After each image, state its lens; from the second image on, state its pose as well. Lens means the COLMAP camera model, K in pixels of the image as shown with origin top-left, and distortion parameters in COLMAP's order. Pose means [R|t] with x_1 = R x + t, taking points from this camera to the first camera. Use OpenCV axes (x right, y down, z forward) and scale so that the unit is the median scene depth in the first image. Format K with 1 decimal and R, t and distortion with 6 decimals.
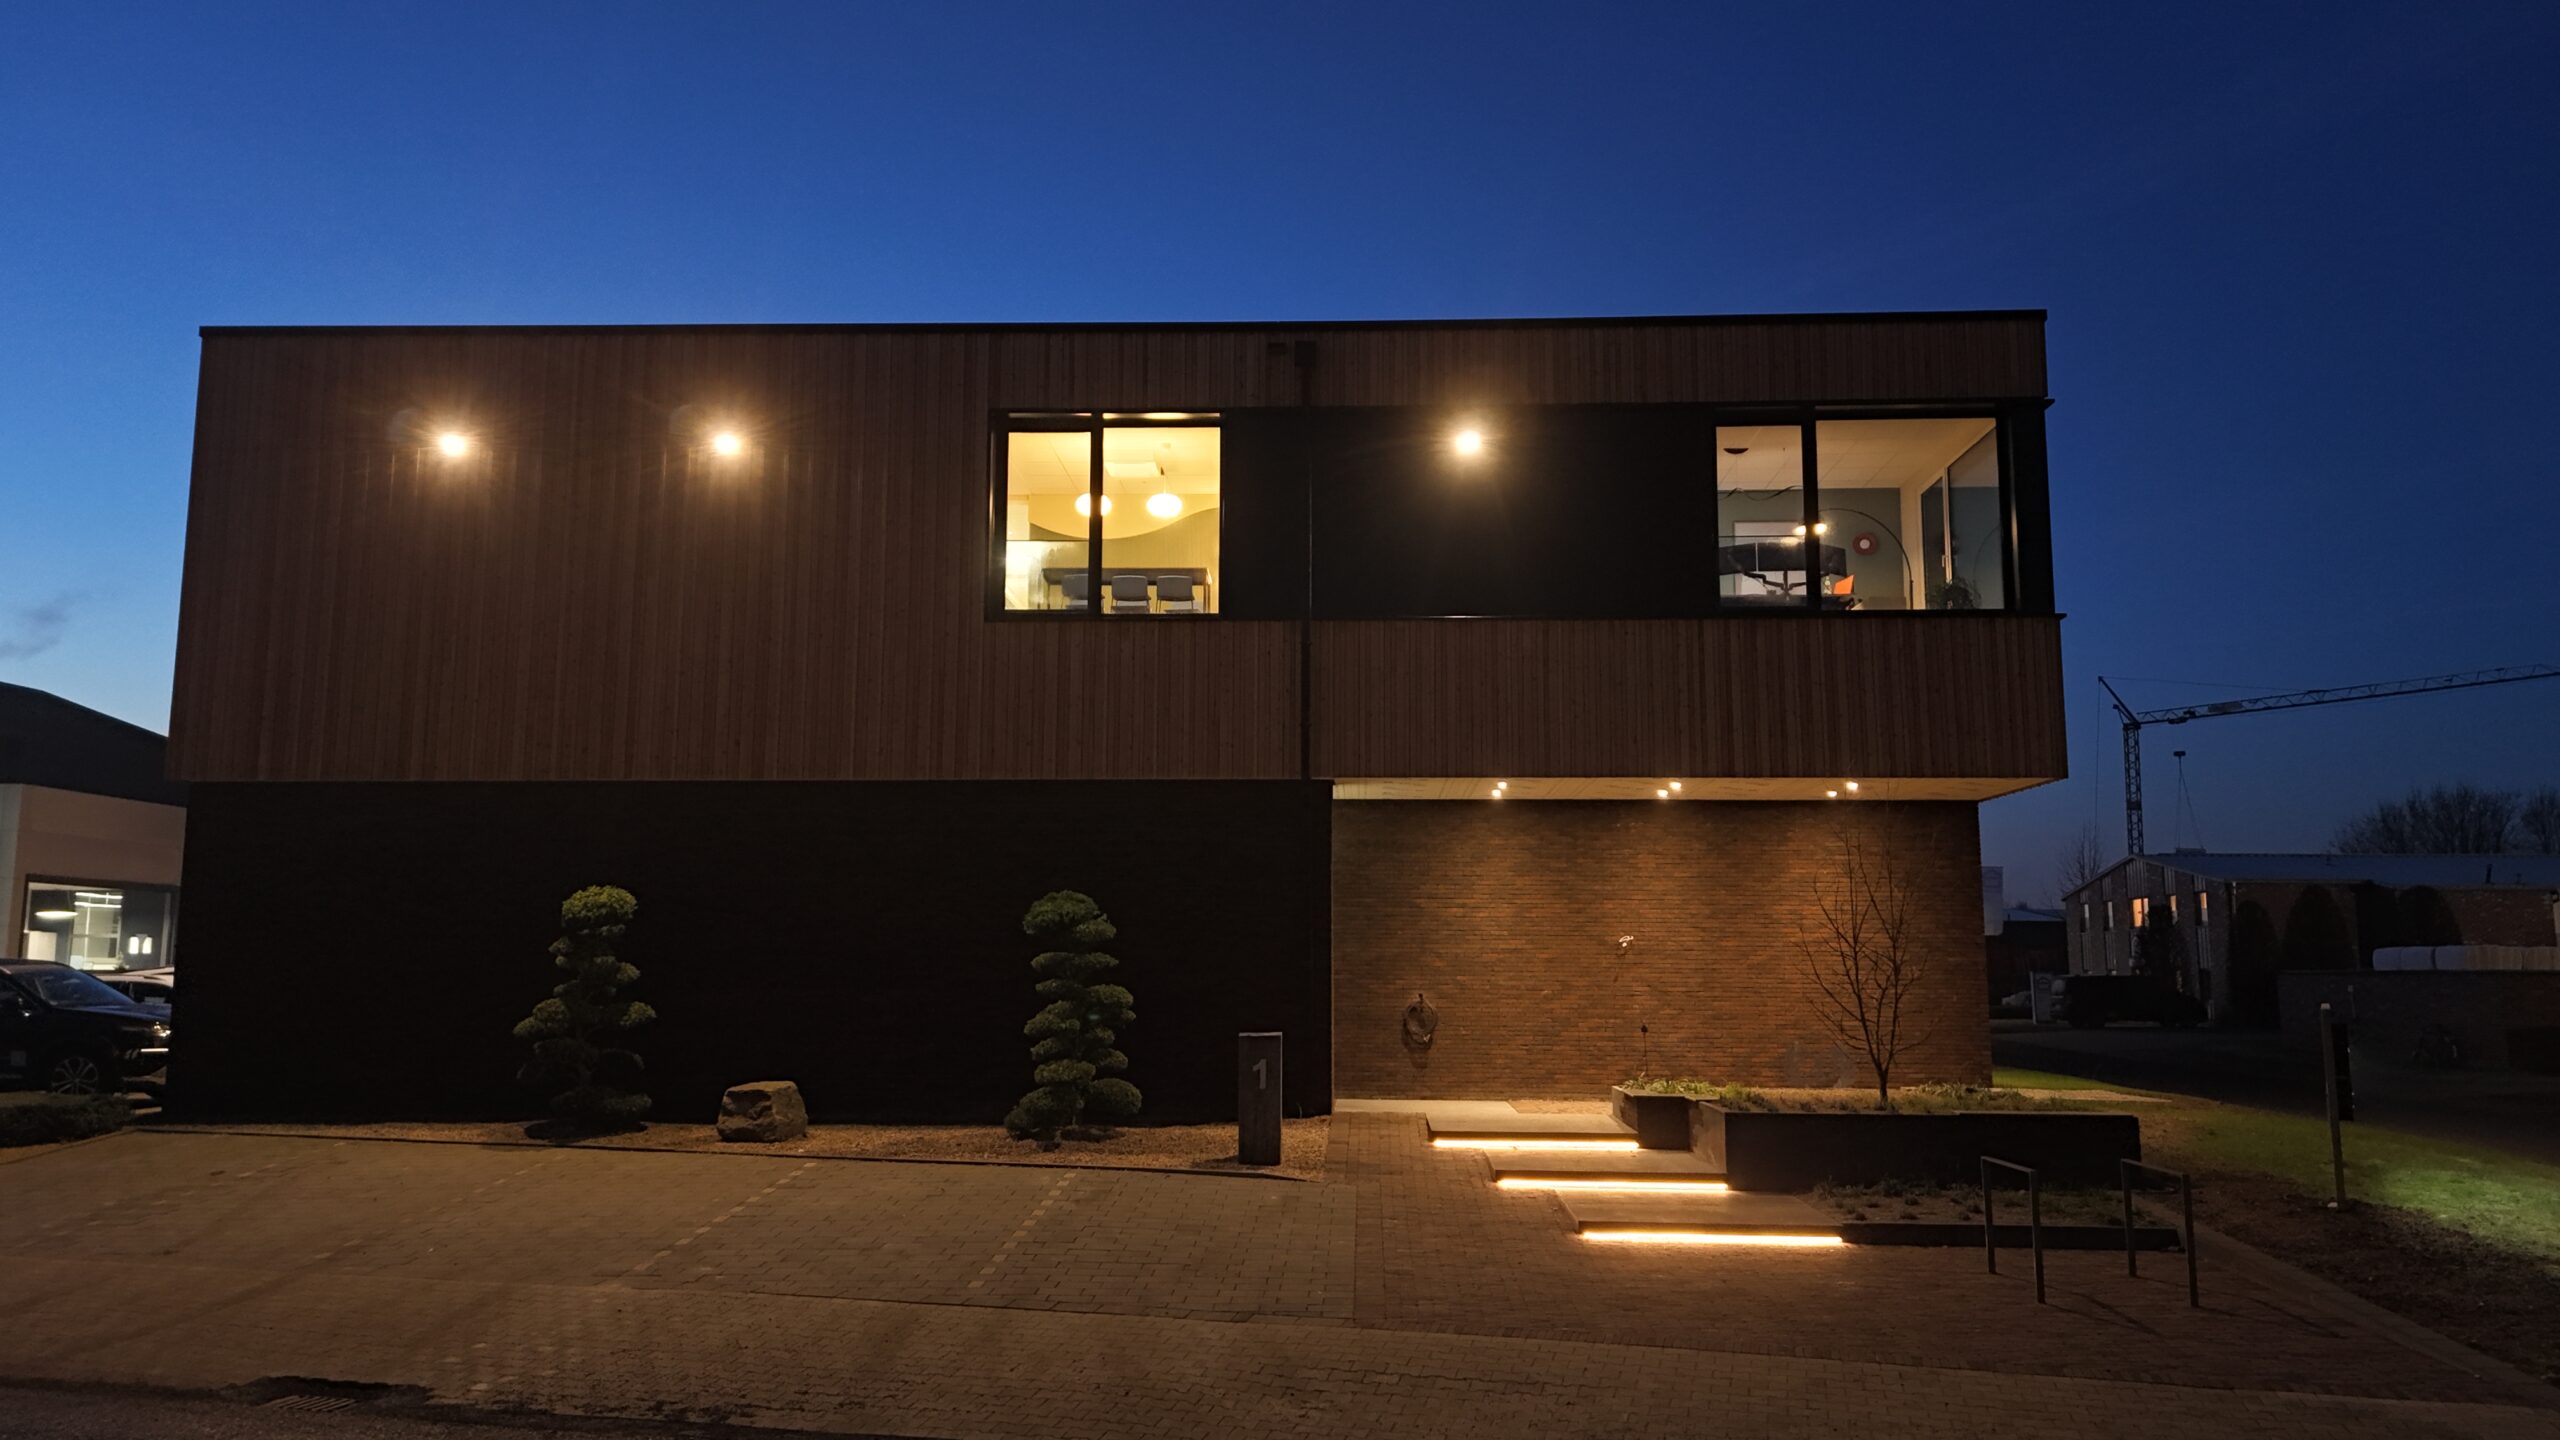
lens RADIAL K [[1907.5, 0, 1280.0], [0, 1907.5, 720.0], [0, 0, 1]] dist [0.142853, -0.267431]
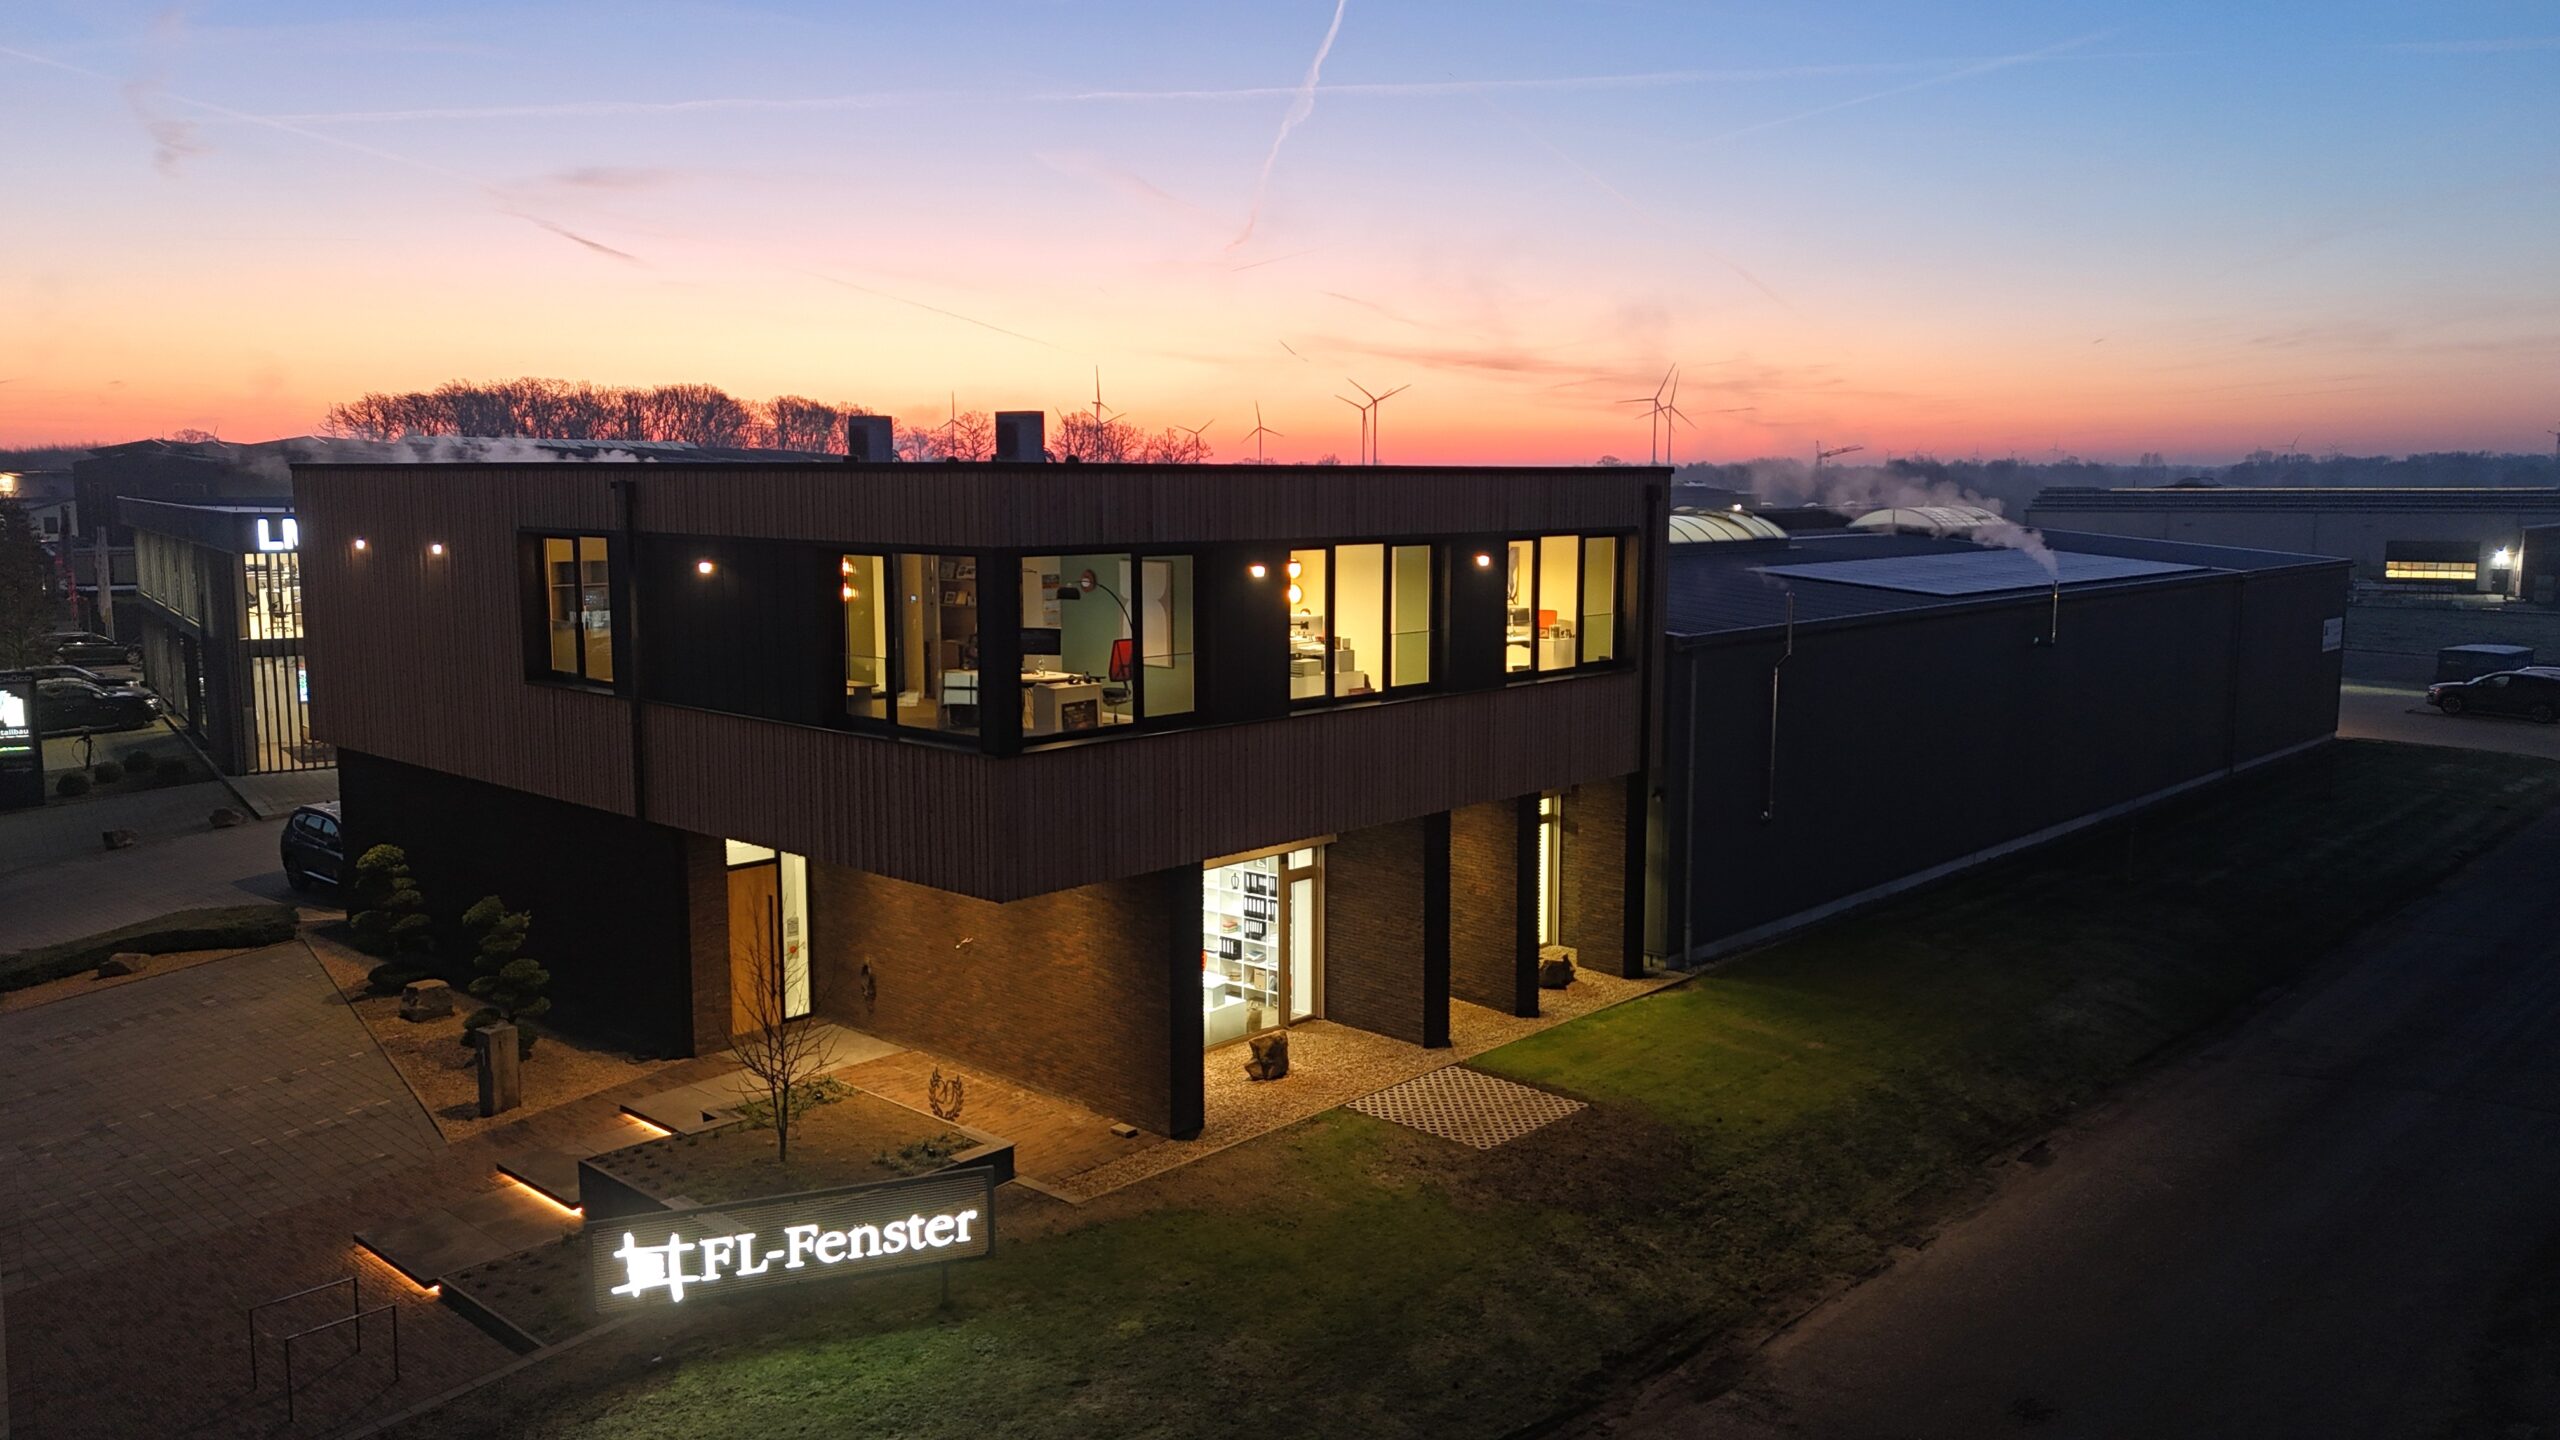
lens RADIAL K [[1871.2, 0, 1280.0], [0, 1871.2, 720.0], [0, 0, 1]] dist [0.066290, -0.001965]
pose [[0.762922, 0.077000, -0.641888, 1.124398], [0.085408, 0.972175, 0.218133, -0.271576], [0.640824, -0.221241, 0.735117, 0.309230]]
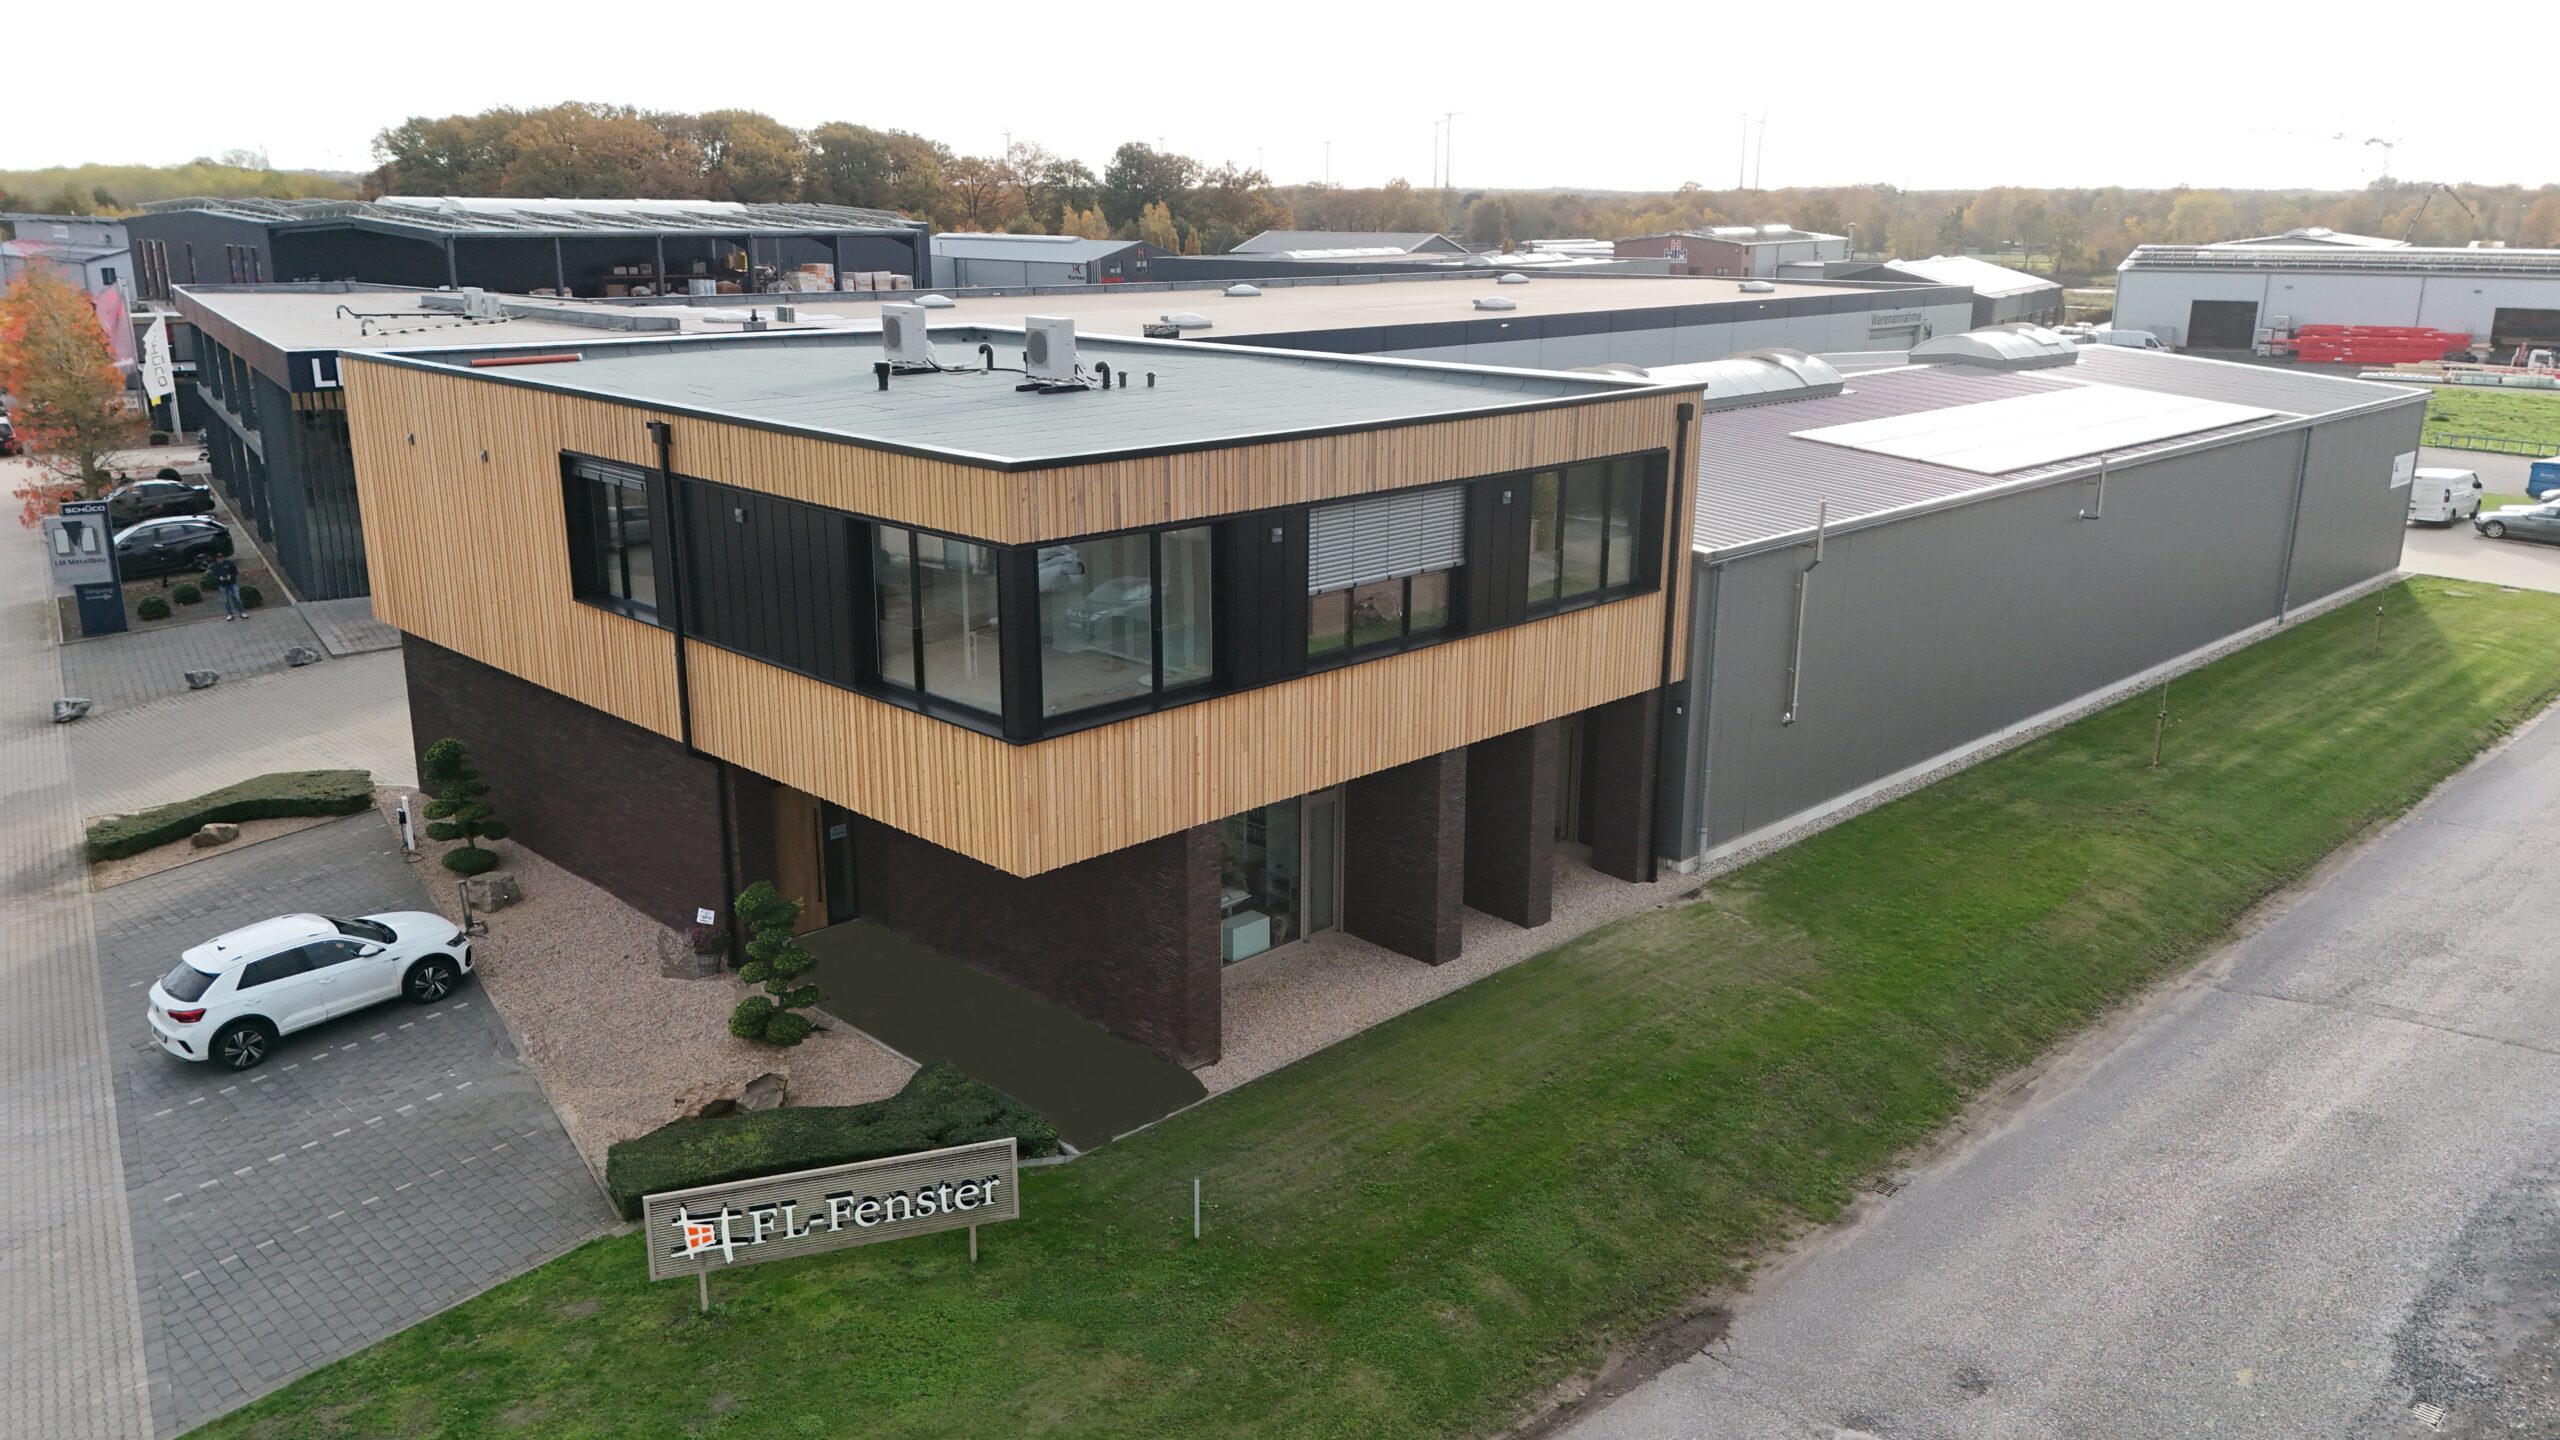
lens RADIAL K [[1886.4, 0, 1280.0], [0, 1886.4, 720.0], [0, 0, 1]] dist [0.055687, 0.000355]
pose [[0.740305, 0.178545, -0.648129, 1.153692], [0.082786, 0.932538, 0.351453, -0.414102], [0.667155, -0.313838, 0.675581, 0.334886]]
